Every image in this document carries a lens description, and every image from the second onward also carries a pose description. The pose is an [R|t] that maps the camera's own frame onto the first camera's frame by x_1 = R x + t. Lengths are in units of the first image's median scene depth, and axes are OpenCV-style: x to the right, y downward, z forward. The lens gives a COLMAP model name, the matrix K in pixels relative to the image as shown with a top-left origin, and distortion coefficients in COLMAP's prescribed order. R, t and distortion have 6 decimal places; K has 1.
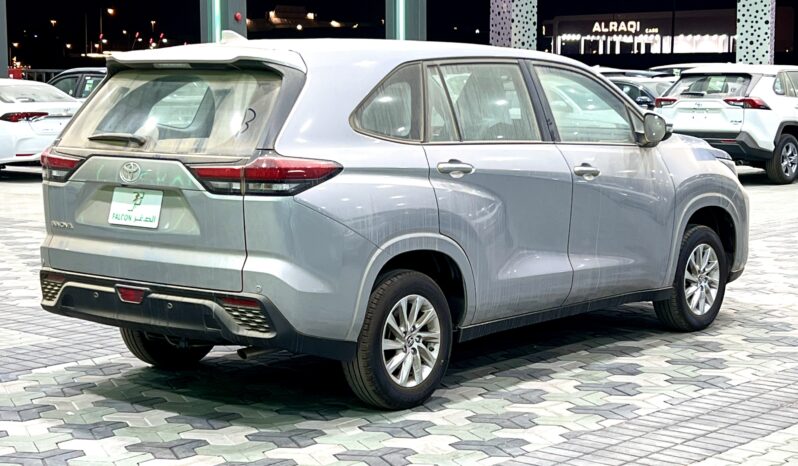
lens RADIAL K [[1533.2, 0, 399.0], [0, 1533.2, 233.0], [0, 0, 1]] dist [0.181433, -0.132415]
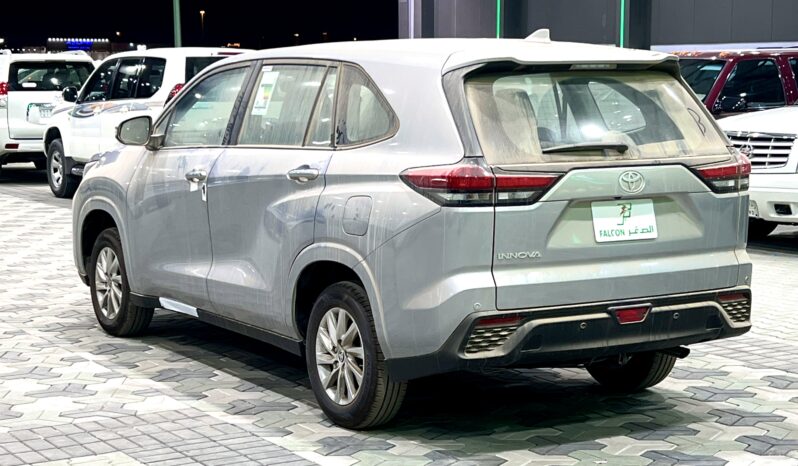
lens RADIAL K [[1533.2, 0, 399.0], [0, 1533.2, 233.0], [0, 0, 1]] dist [0.181433, -0.132415]
pose [[0.324304, -0.103567, 0.940266, -1.068593], [0.104223, 0.991849, 0.073302, -0.089562], [-0.940194, 0.074226, 0.332455, 0.809963]]
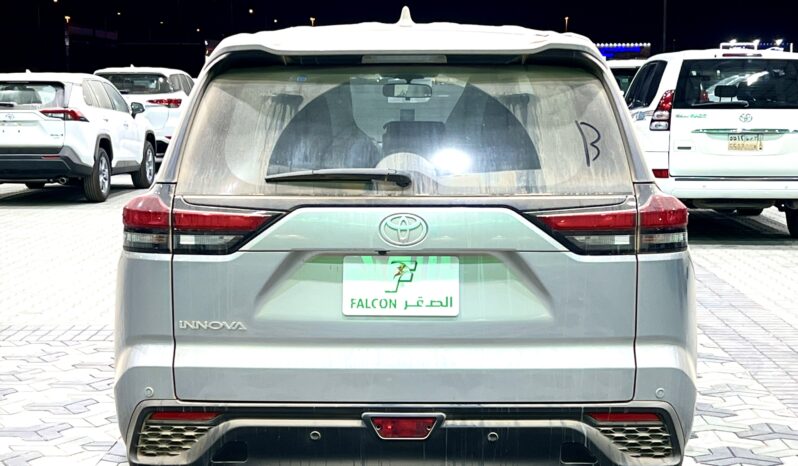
lens RADIAL K [[1533.2, 0, 399.0], [0, 1533.2, 233.0], [0, 0, 1]] dist [0.181433, -0.132415]
pose [[0.784467, -0.064045, 0.616855, -0.545025], [0.068814, 0.997500, 0.016054, -0.047367], [-0.616341, 0.029854, 0.786913, 0.505359]]
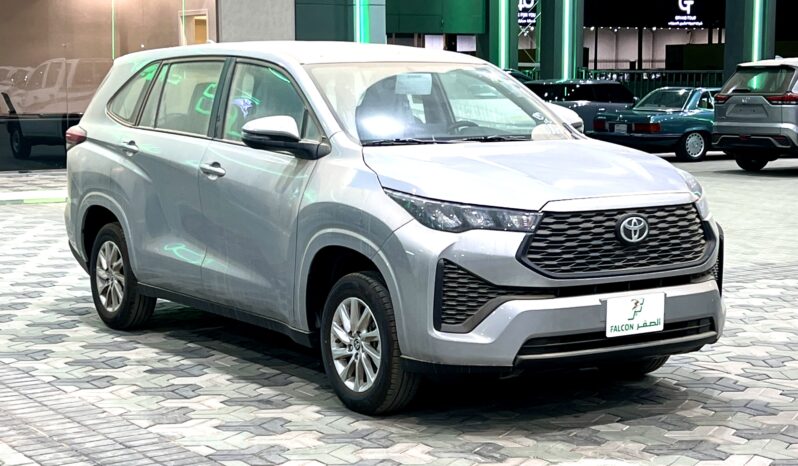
lens RADIAL K [[1533.2, 0, 399.0], [0, 1533.2, 233.0], [0, 0, 1]] dist [0.181433, -0.132415]
pose [[-0.291334, 0.089441, -0.952431, 1.449405], [-0.109233, 0.985997, 0.126006, -0.195019], [0.950365, 0.140746, -0.277484, 1.981189]]
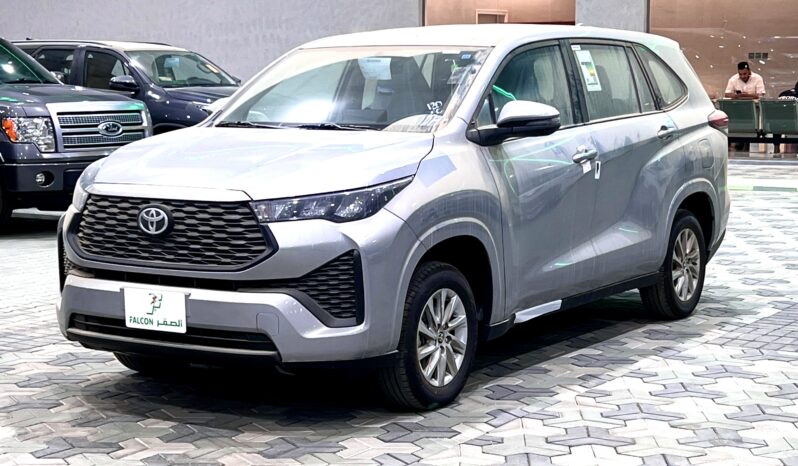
lens RADIAL K [[1533.2, 0, 399.0], [0, 1533.2, 233.0], [0, 0, 1]] dist [0.181433, -0.132415]
pose [[-0.992607, 0.006913, -0.121174, 0.494808], [-0.020116, 0.975198, 0.220419, -0.287321], [0.119693, 0.221227, -0.967849, 2.734074]]
